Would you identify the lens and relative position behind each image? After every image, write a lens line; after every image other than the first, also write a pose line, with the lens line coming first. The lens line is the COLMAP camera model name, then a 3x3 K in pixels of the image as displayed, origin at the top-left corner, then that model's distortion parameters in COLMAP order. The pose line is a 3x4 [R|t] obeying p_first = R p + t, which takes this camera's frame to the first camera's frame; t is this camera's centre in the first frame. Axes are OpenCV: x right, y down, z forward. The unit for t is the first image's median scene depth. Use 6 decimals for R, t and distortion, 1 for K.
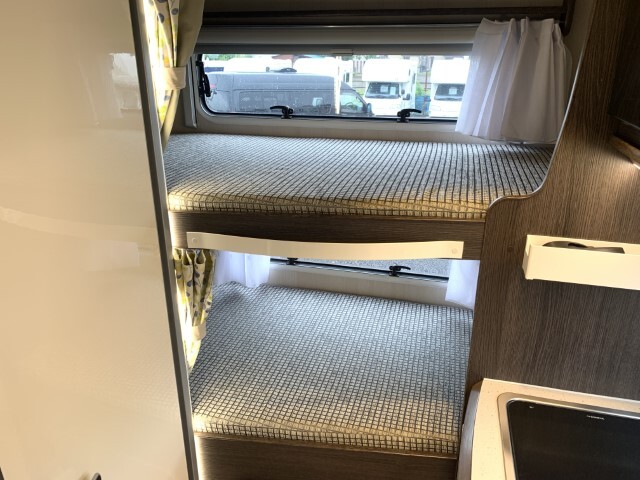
lens RADIAL K [[499.5, 0, 320.0], [0, 499.5, 240.0], [0, 0, 1]] dist [-0.003478, -0.003781]
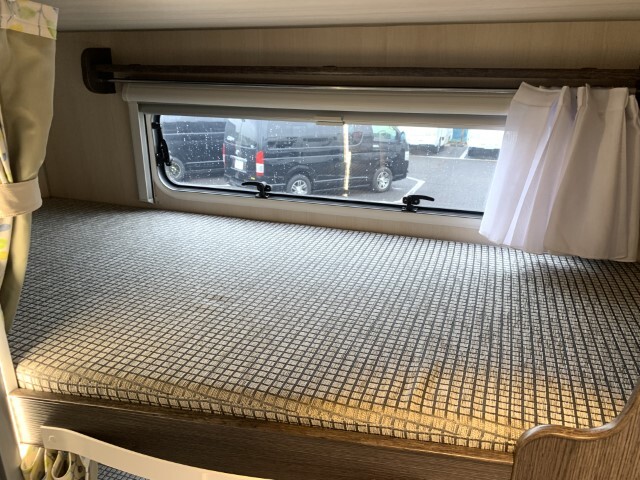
lens RADIAL K [[495.5, 0, 320.0], [0, 495.5, 240.0], [0, 0, 1]] dist [0.010309, -0.001771]
pose [[0.996914, 0.036656, -0.069420, 0.126425], [-0.039145, 0.998626, -0.034830, -0.242869], [0.068048, 0.037440, 0.996979, 0.369234]]
